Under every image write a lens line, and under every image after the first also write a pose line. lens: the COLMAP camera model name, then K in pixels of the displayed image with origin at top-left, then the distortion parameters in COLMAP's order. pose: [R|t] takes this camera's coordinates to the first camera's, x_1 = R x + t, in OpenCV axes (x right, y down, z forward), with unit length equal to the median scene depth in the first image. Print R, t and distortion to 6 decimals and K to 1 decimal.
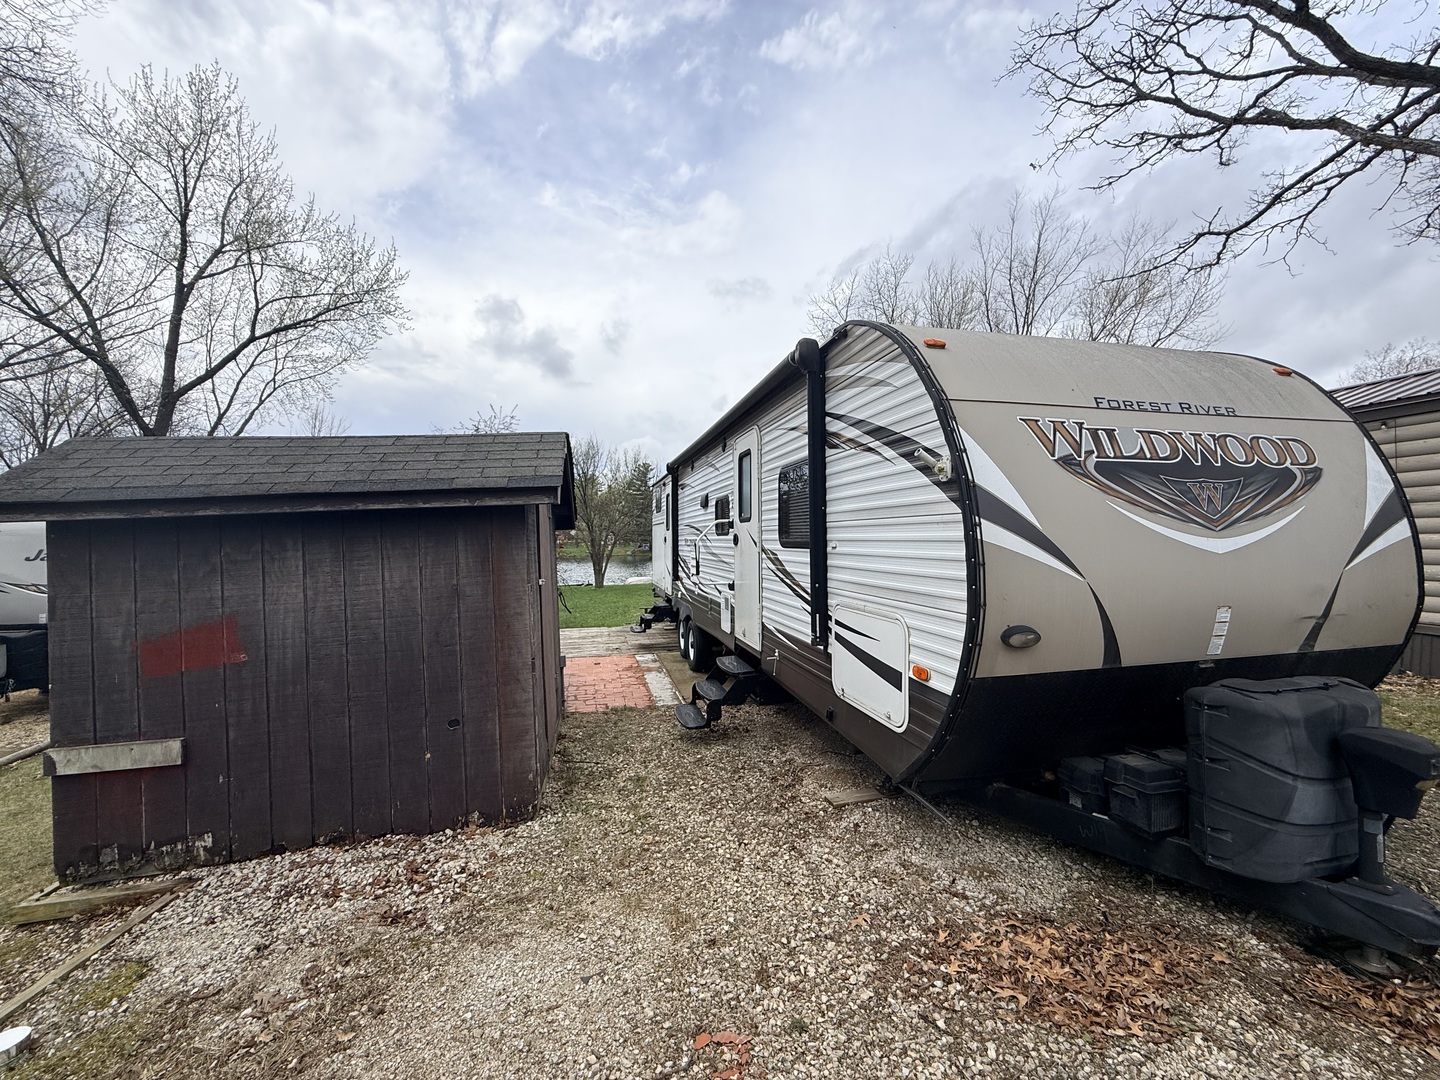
lens RADIAL K [[577.5, 0, 715.9], [0, 577.5, 536.0], [0, 0, 1]] dist [-0.001766, 0.000741]
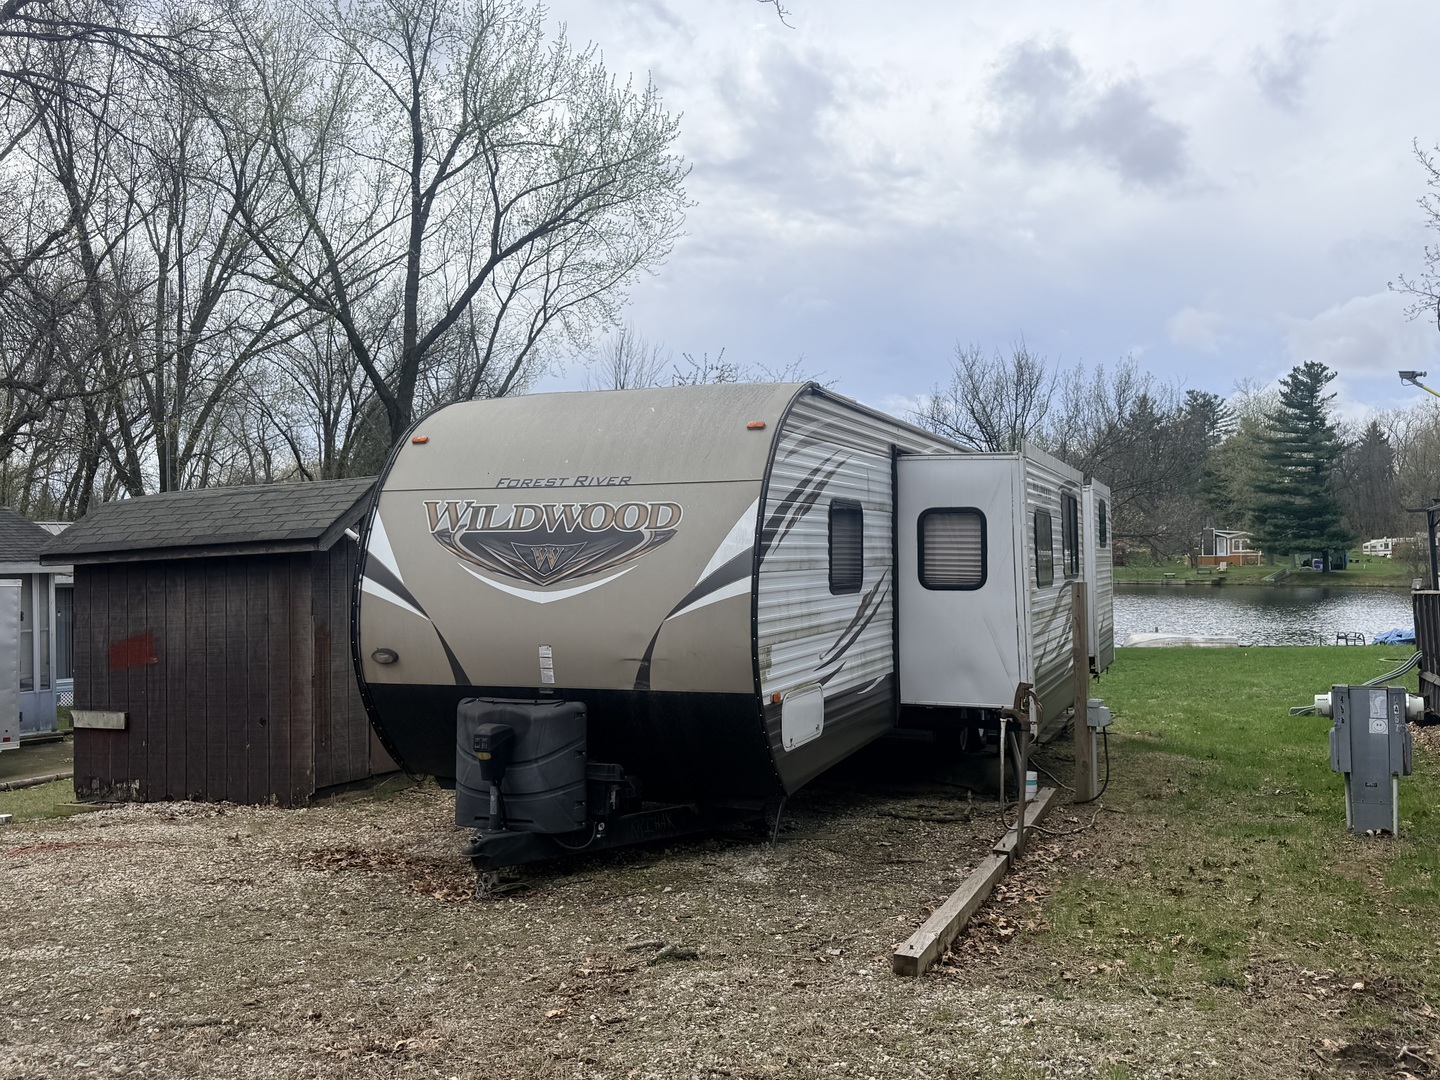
lens RADIAL K [[1311.5, 0, 726.3], [0, 1311.5, 536.5], [0, 0, 1]] dist [0.014329, 0.000000]
pose [[0.827540, -0.002537, -0.561401, 2.167696], [-0.000249, 0.999988, -0.004885, -0.079588], [0.561407, 0.004182, 0.827529, -0.896167]]
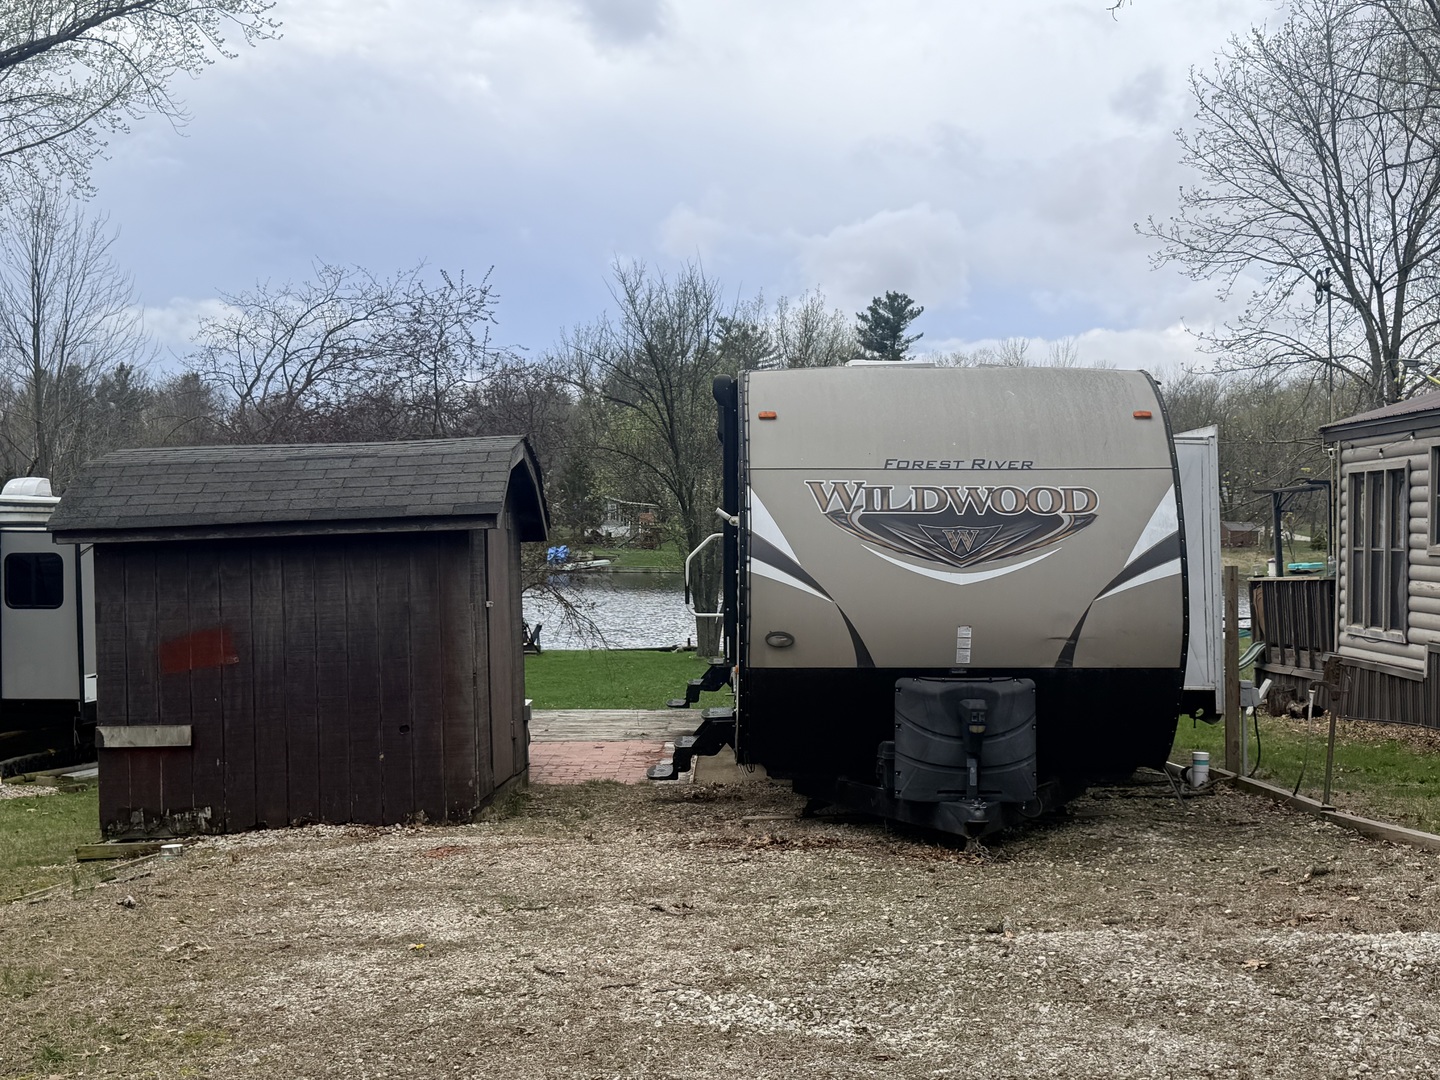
lens RADIAL K [[1859.5, 0, 714.1], [0, 1859.5, 544.7], [0, 0, 1]] dist [0.132335, 0.000000]
pose [[0.972177, 0.014206, -0.233815, 1.001402], [-0.011236, 0.999838, 0.014030, -0.086107], [0.233977, -0.011012, 0.972180, -2.451575]]
